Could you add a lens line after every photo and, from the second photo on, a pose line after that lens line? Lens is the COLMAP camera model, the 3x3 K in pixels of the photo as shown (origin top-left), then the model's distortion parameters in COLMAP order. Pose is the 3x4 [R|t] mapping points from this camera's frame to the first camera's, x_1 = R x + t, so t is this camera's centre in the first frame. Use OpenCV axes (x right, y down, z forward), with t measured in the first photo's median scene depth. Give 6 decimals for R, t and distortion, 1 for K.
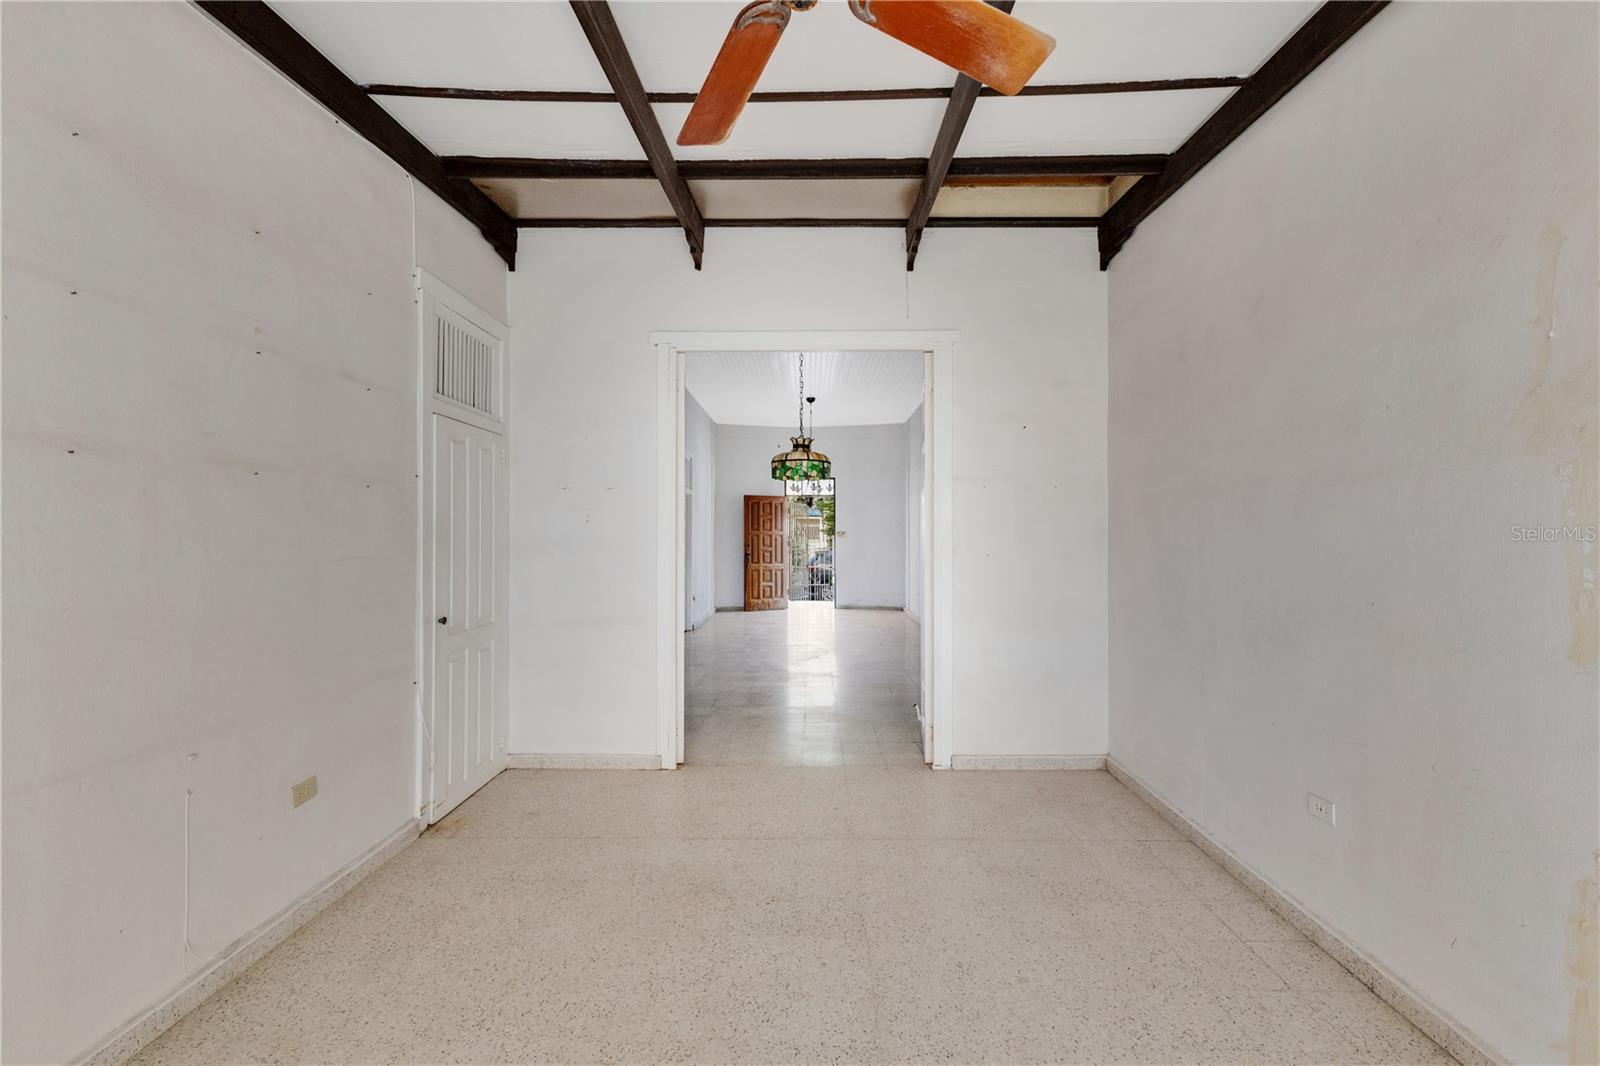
lens RADIAL K [[705.7, 0, 798.3], [0, 705.7, 534.5], [0, 0, 1]] dist [-0.000068, -0.000001]
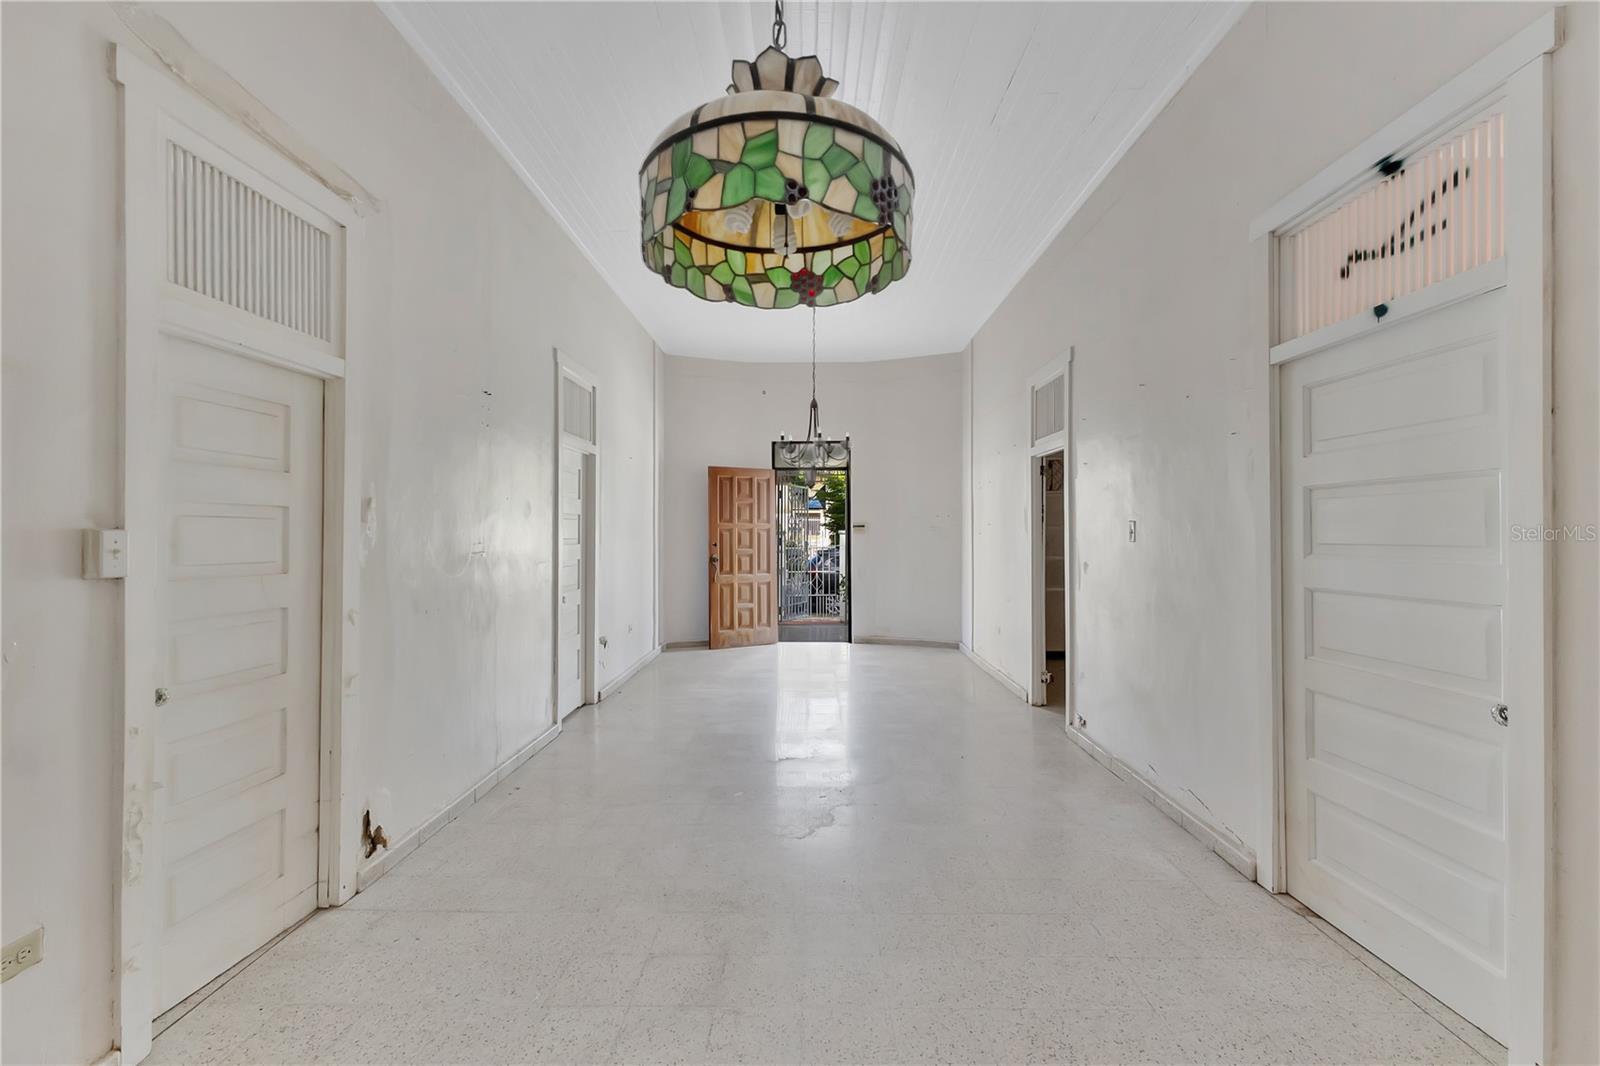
lens RADIAL K [[705.7, 0, 801.3], [0, 705.7, 530.2], [0, 0, 1]] dist [-0.000068, -0.000001]
pose [[0.999989, -0.002015, 0.004295, 0.004431], [0.002012, 0.999998, 0.000672, 0.001358], [-0.004296, -0.000664, 0.999991, 0.355891]]
